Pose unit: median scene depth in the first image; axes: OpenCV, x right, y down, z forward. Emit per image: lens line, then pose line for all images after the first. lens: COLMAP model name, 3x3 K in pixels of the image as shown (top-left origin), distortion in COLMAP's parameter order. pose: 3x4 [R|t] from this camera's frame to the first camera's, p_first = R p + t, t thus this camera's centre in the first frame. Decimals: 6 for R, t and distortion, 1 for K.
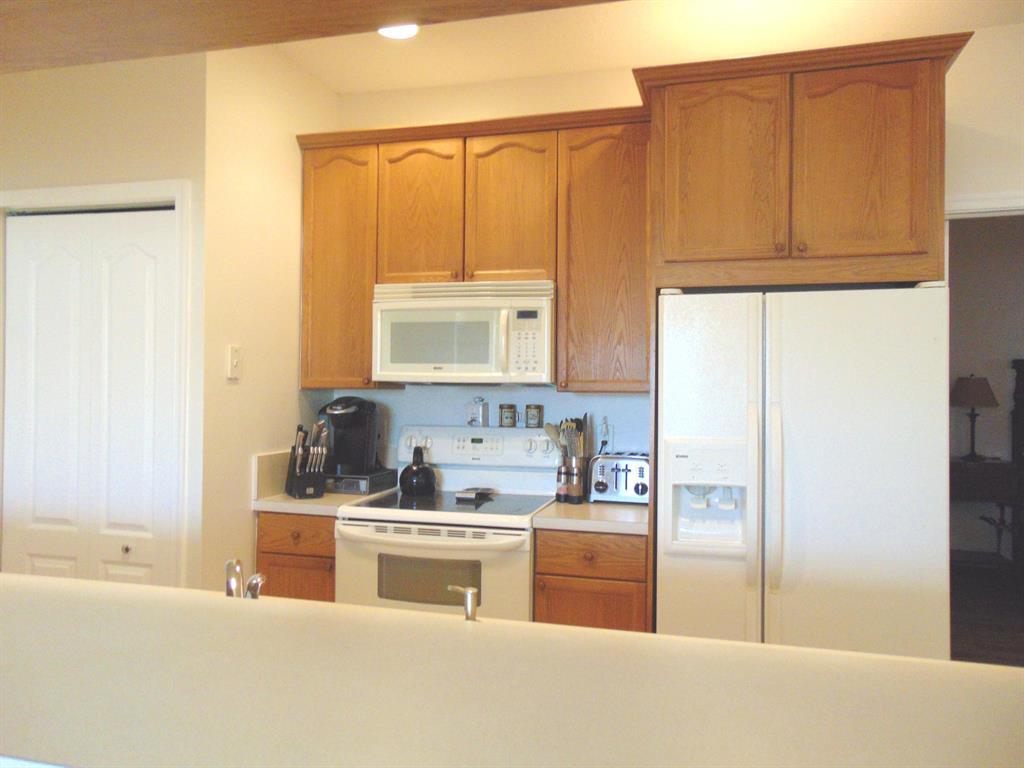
lens RADIAL K [[776.2, 0, 507.8], [0, 776.2, 381.2], [0, 0, 1]] dist [-0.030828, 0.068522]
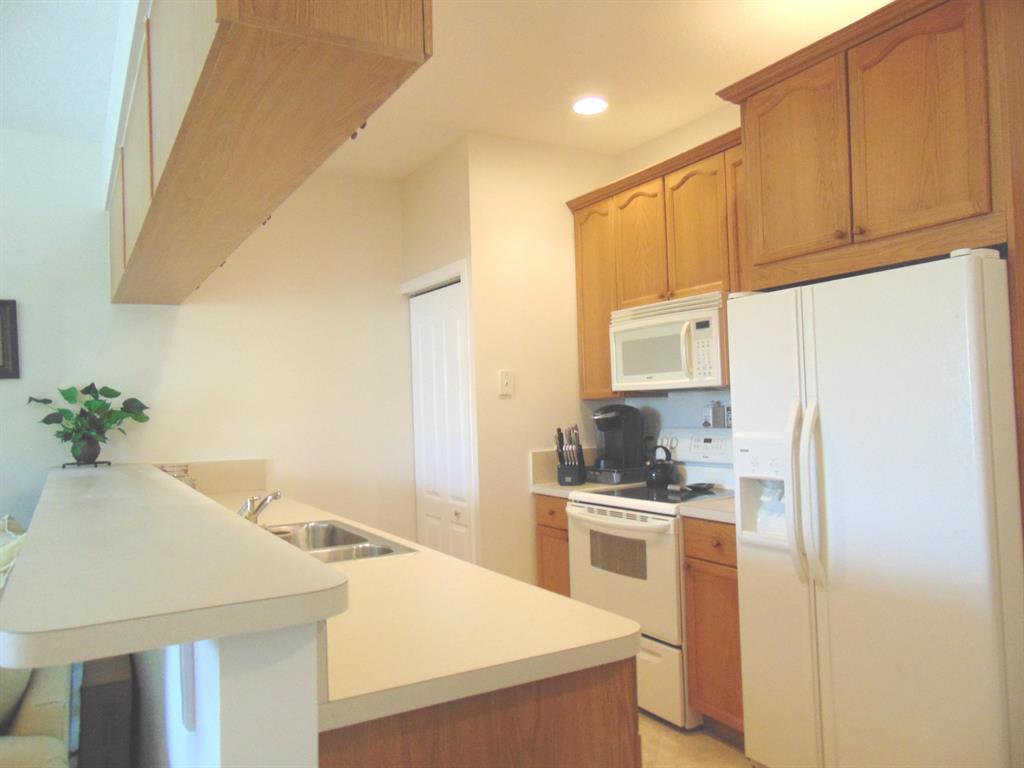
lens RADIAL K [[776.2, 0, 513.0], [0, 776.2, 386.4], [0, 0, 1]] dist [-0.030828, 0.068522]
pose [[0.715279, -0.051592, -0.696932, 0.594548], [0.044791, 0.998605, -0.027954, 0.020038], [0.697402, -0.011221, 0.716592, 0.019294]]
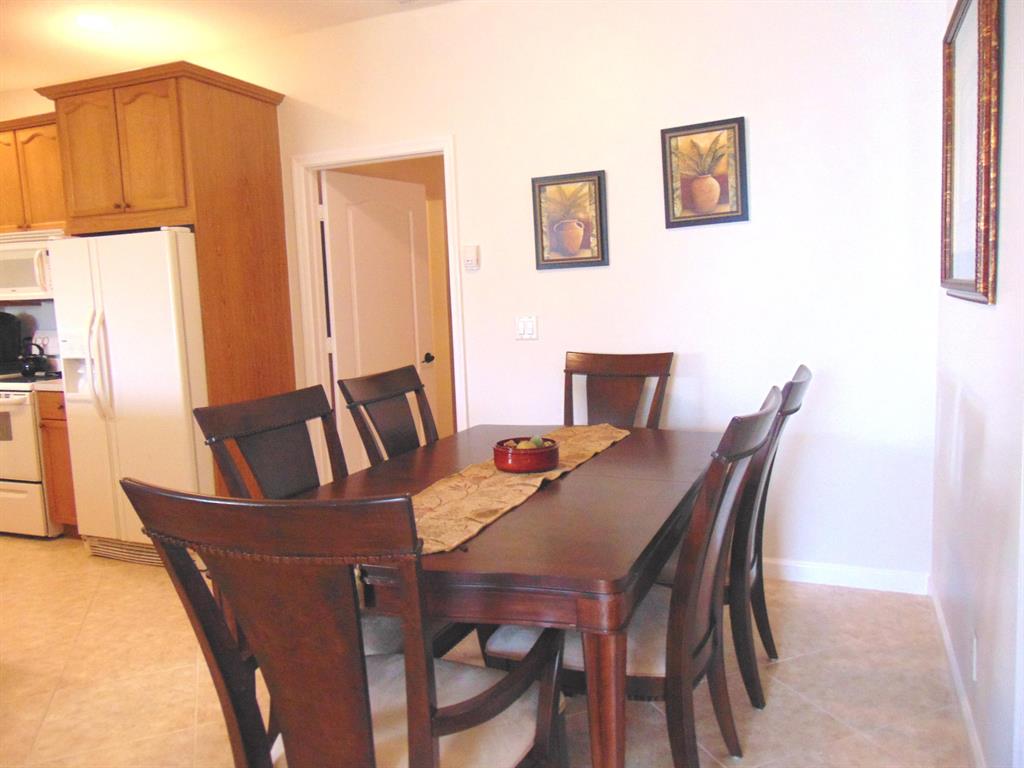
lens RADIAL K [[776.2, 0, 518.9], [0, 776.2, 386.2], [0, 0, 1]] dist [-0.030828, 0.068522]
pose [[0.990342, -0.027114, -0.135971, 1.118748], [0.043728, 0.991721, 0.120734, 0.028961], [0.131572, -0.125514, 0.983329, -0.392783]]
